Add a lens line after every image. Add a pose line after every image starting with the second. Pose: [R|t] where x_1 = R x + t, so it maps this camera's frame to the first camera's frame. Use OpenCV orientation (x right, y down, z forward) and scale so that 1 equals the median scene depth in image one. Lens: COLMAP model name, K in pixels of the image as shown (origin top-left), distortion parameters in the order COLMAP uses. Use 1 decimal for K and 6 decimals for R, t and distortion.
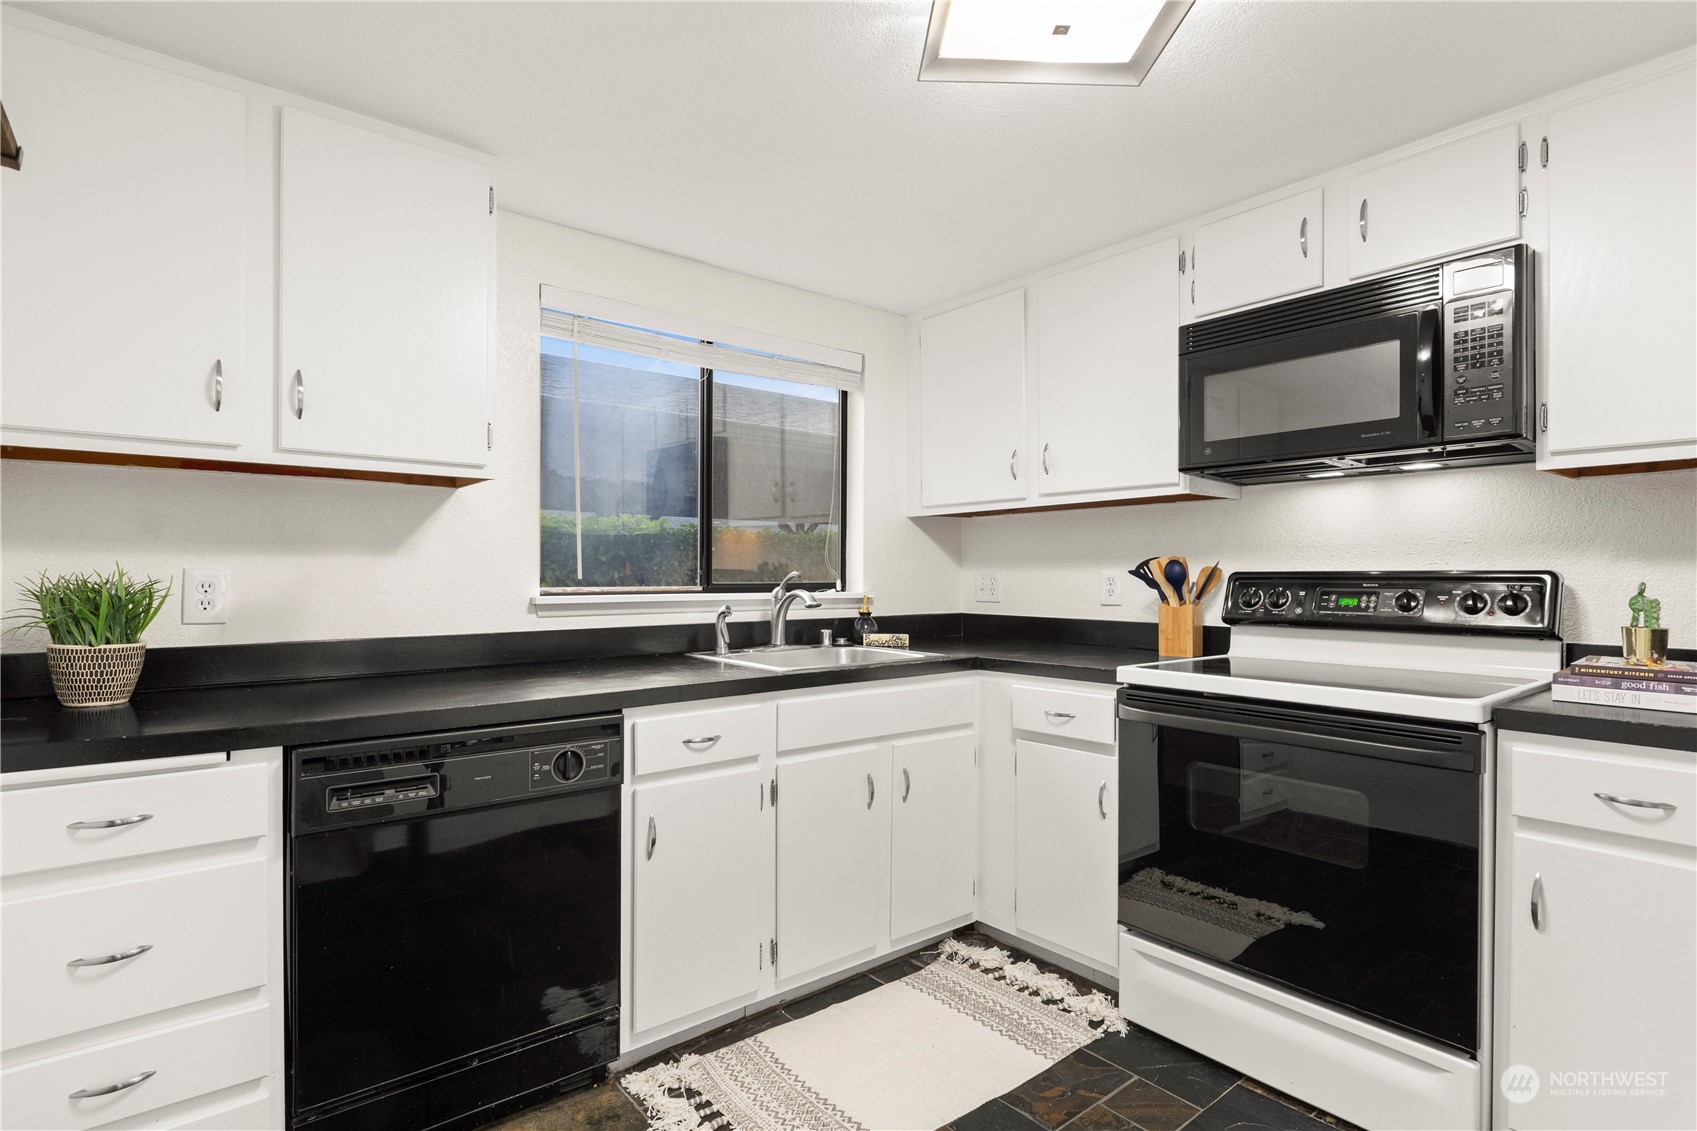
lens RADIAL K [[852.6, 0, 848.5], [0, 852.6, 565.5], [0, 0, 1]] dist [0.003787, -0.014299]
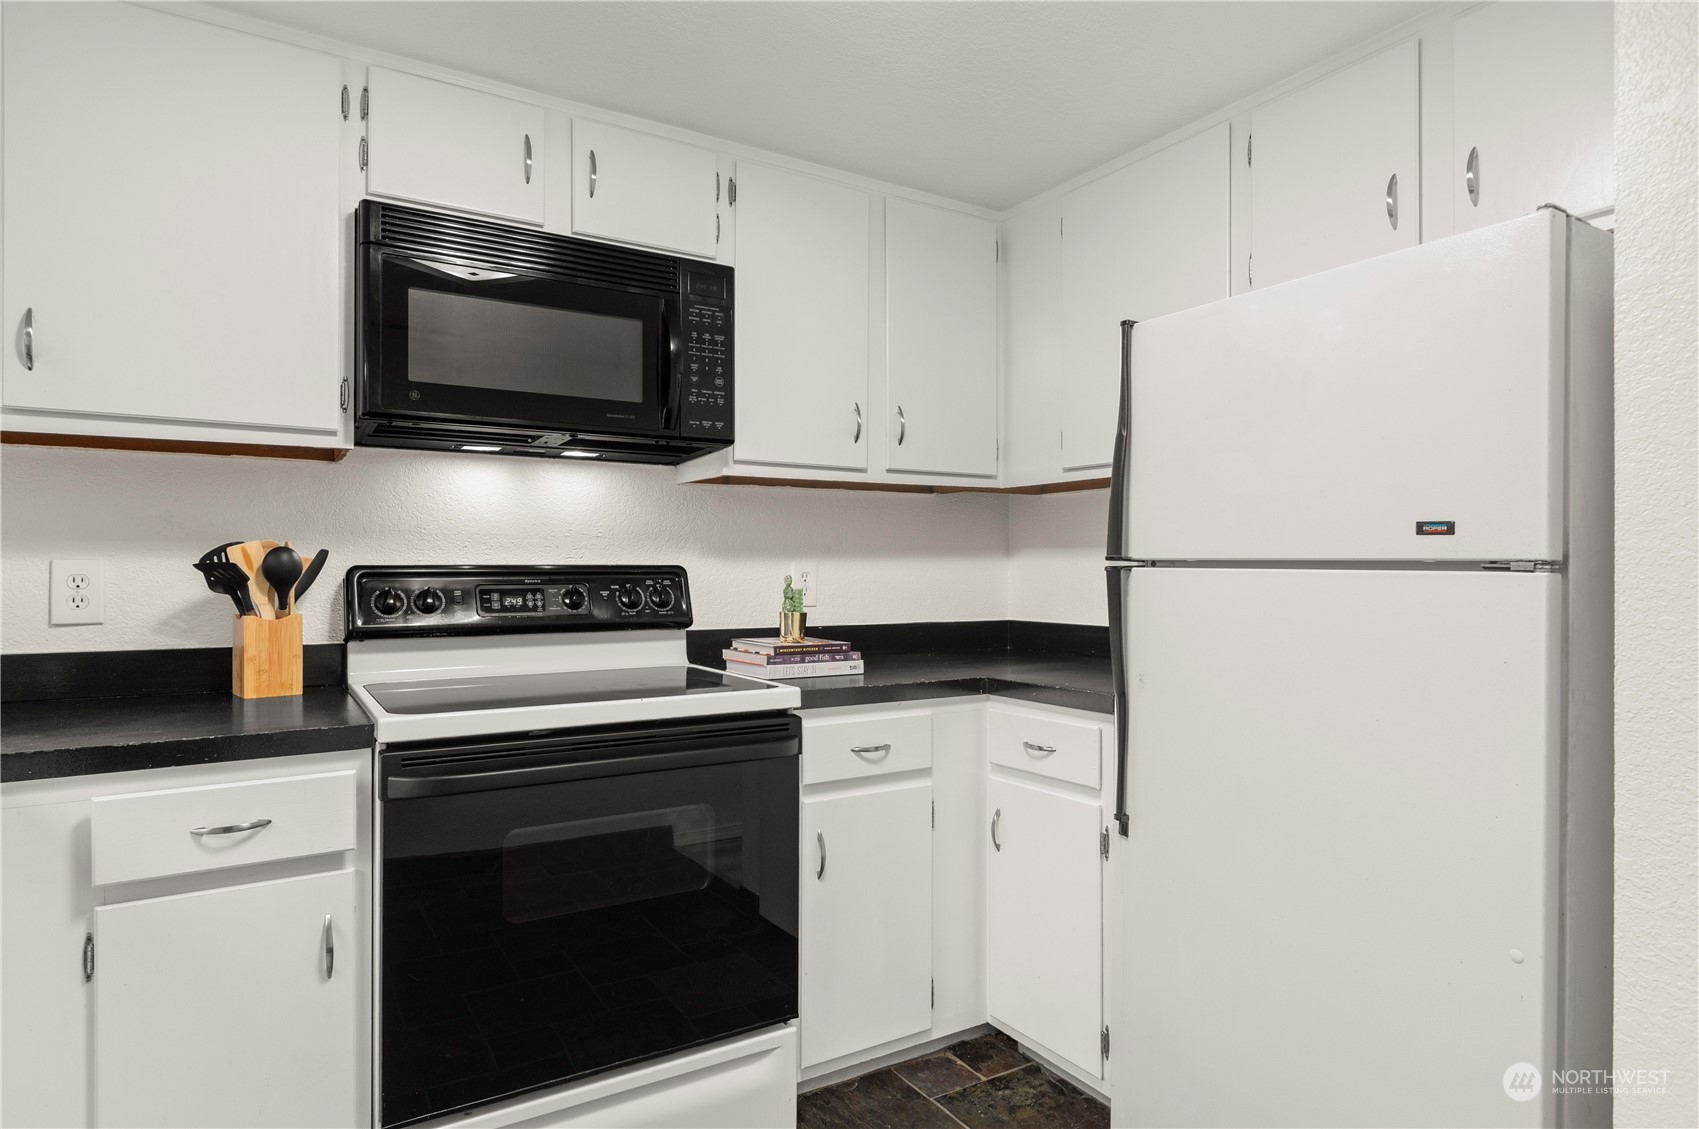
lens RADIAL K [[941.0, 0, 851.1], [0, 941.0, 557.7], [0, 0, 1]] dist [0.000090, 0.000118]
pose [[0.127076, 0.009879, 0.991844, -0.304032], [-0.010108, 0.999911, -0.008665, 0.003684], [-0.991841, -0.008925, 0.127165, 0.541539]]
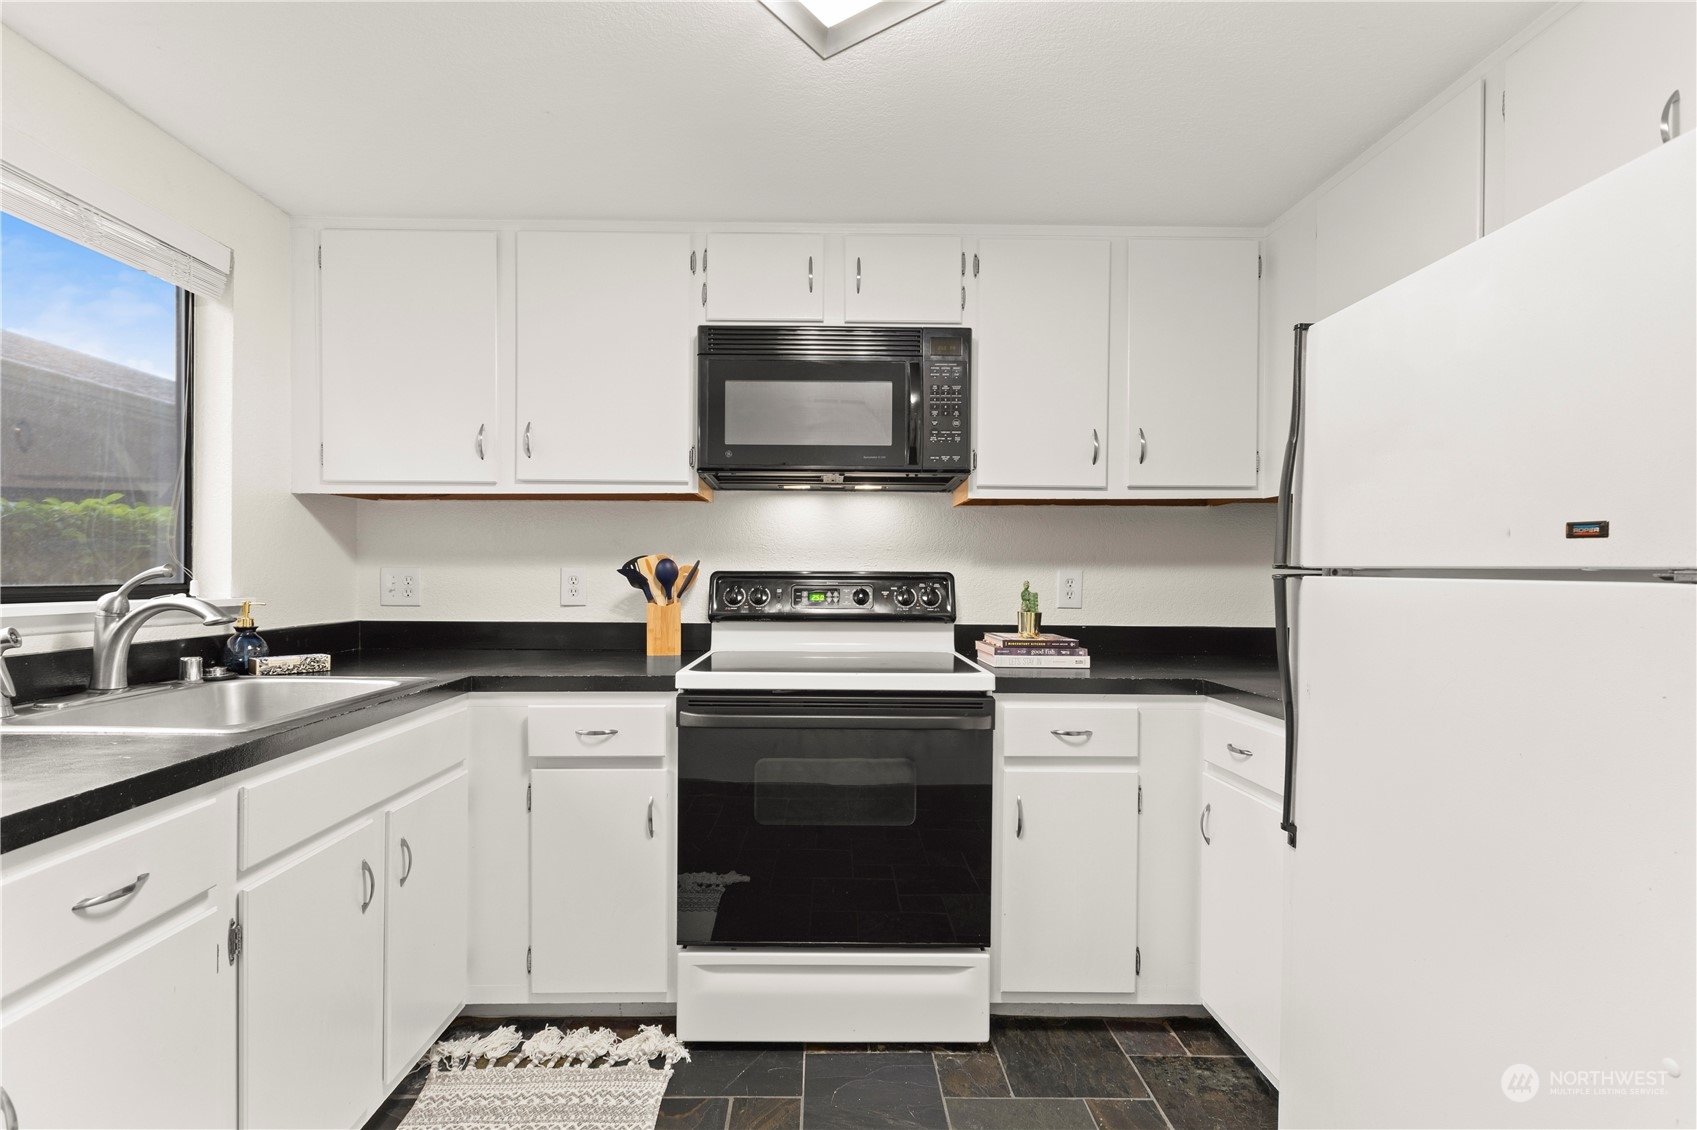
lens RADIAL K [[776.7, 0, 844.1], [0, 776.7, 573.8], [0, 0, 1]] dist [0.000820, -0.001267]
pose [[0.619226, 0.002567, 0.785208, -0.228012], [-0.013640, 0.999879, 0.007488, 0.001446], [-0.785094, -0.015347, 0.619186, 0.308171]]
